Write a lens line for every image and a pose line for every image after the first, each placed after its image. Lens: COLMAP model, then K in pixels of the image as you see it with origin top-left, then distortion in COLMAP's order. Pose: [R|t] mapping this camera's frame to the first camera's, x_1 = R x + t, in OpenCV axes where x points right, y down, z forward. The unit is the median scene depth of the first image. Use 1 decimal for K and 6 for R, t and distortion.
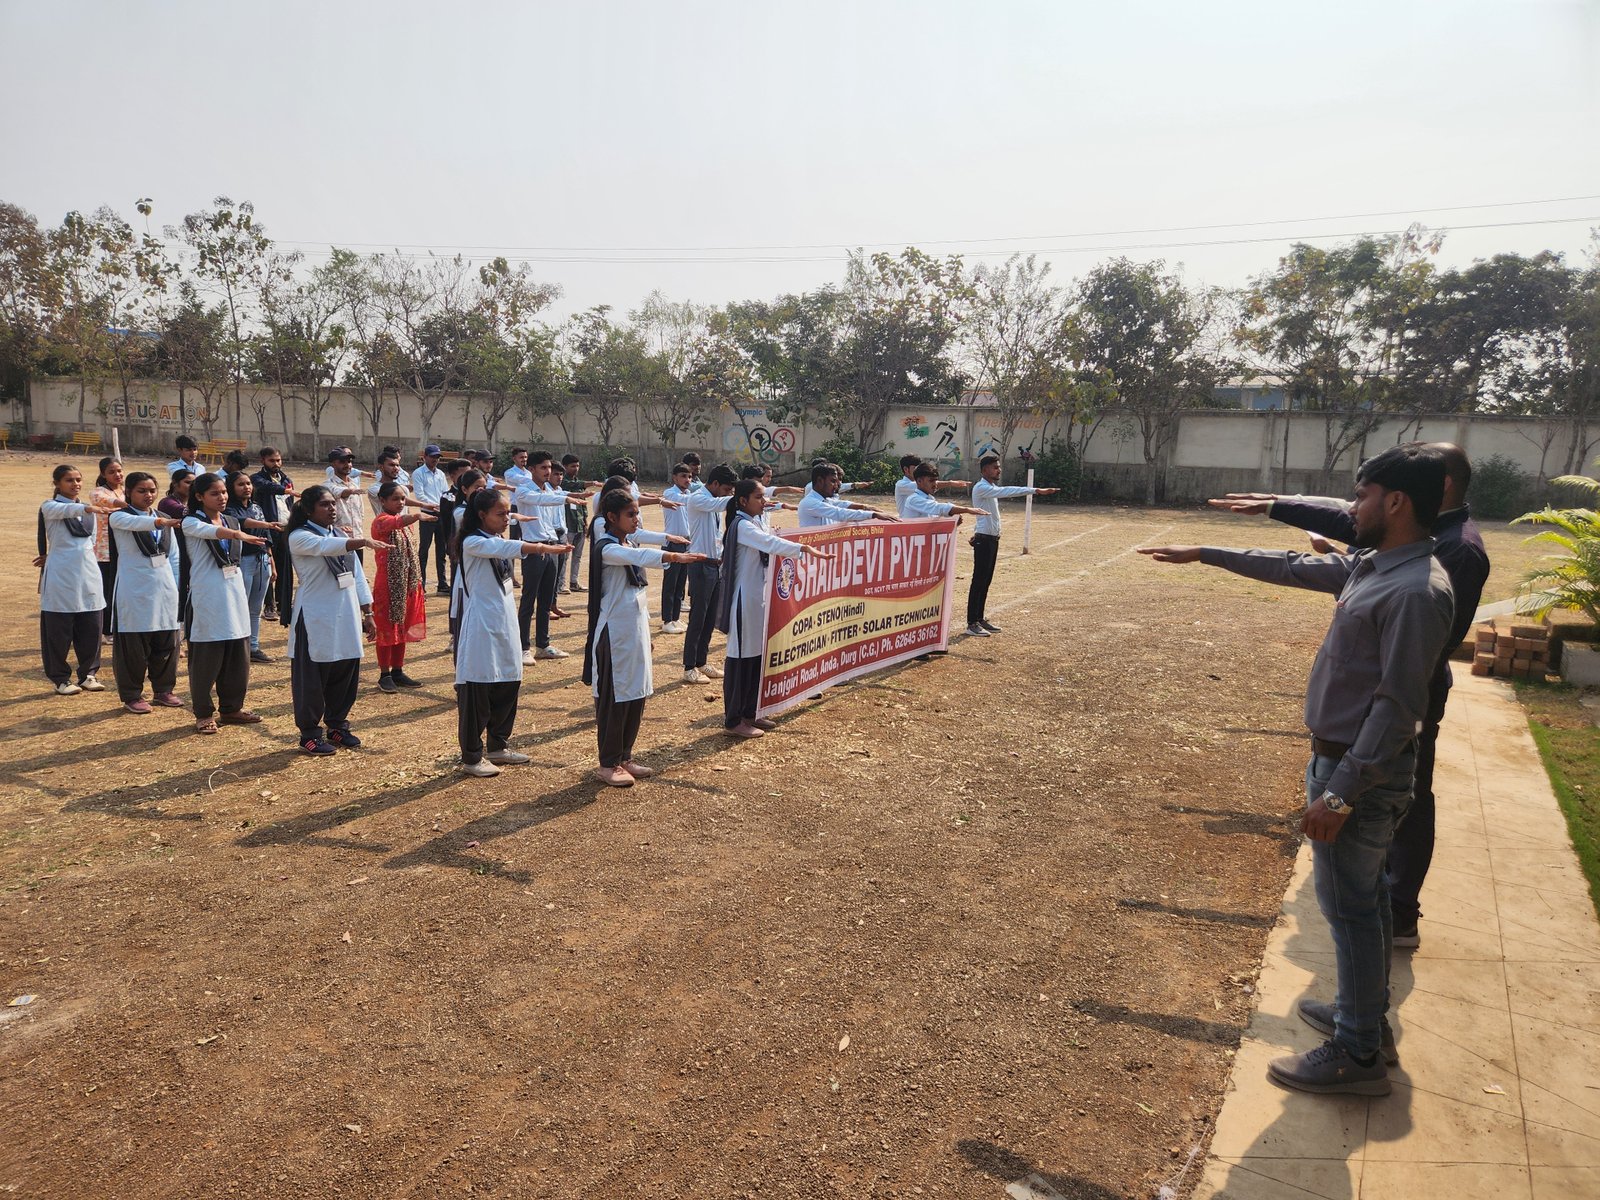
lens RADIAL K [[1195.4, 0, 806.2], [0, 1195.4, 596.1], [0, 0, 1]] dist [0.079186, -0.122635]
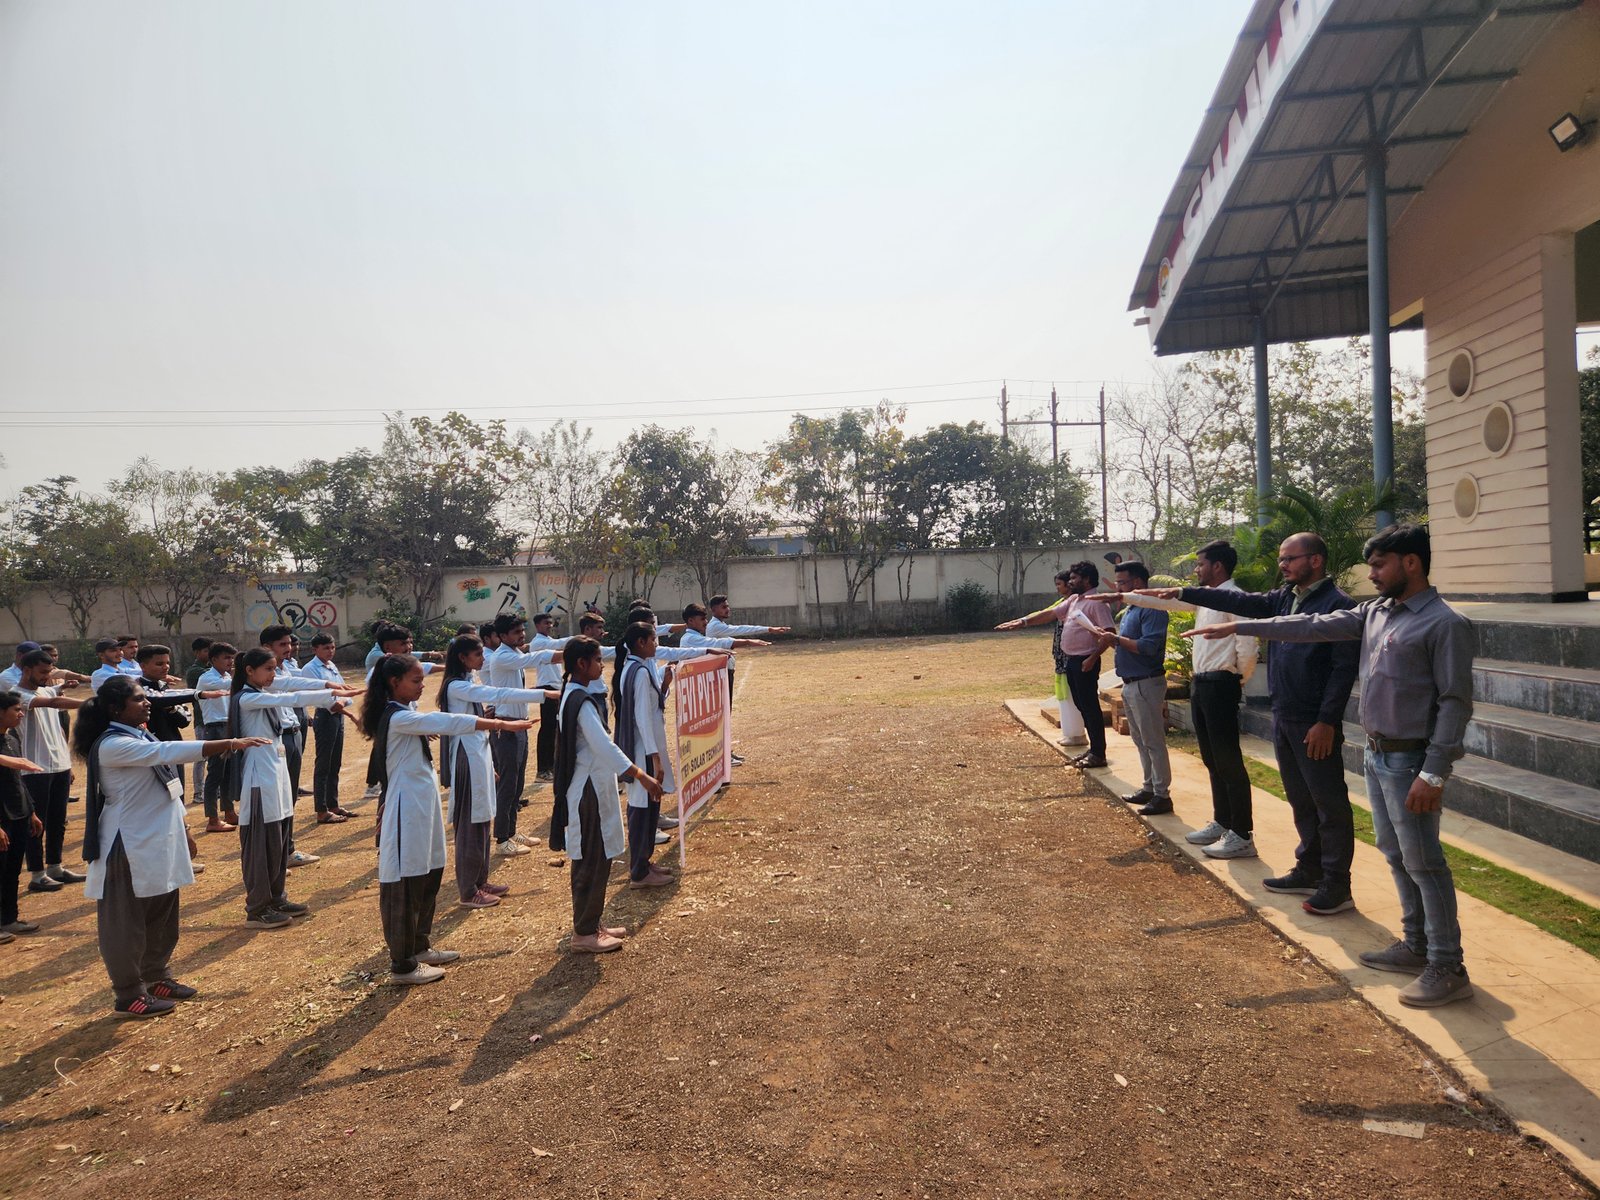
lens RADIAL K [[1195.4, 0, 806.2], [0, 1195.4, 596.1], [0, 0, 1]] dist [0.079186, -0.122635]
pose [[0.853764, -0.069713, 0.515972, -0.193535], [0.141145, 0.984876, -0.100483, 0.000623], [-0.501163, 0.158616, 0.850692, 0.032647]]
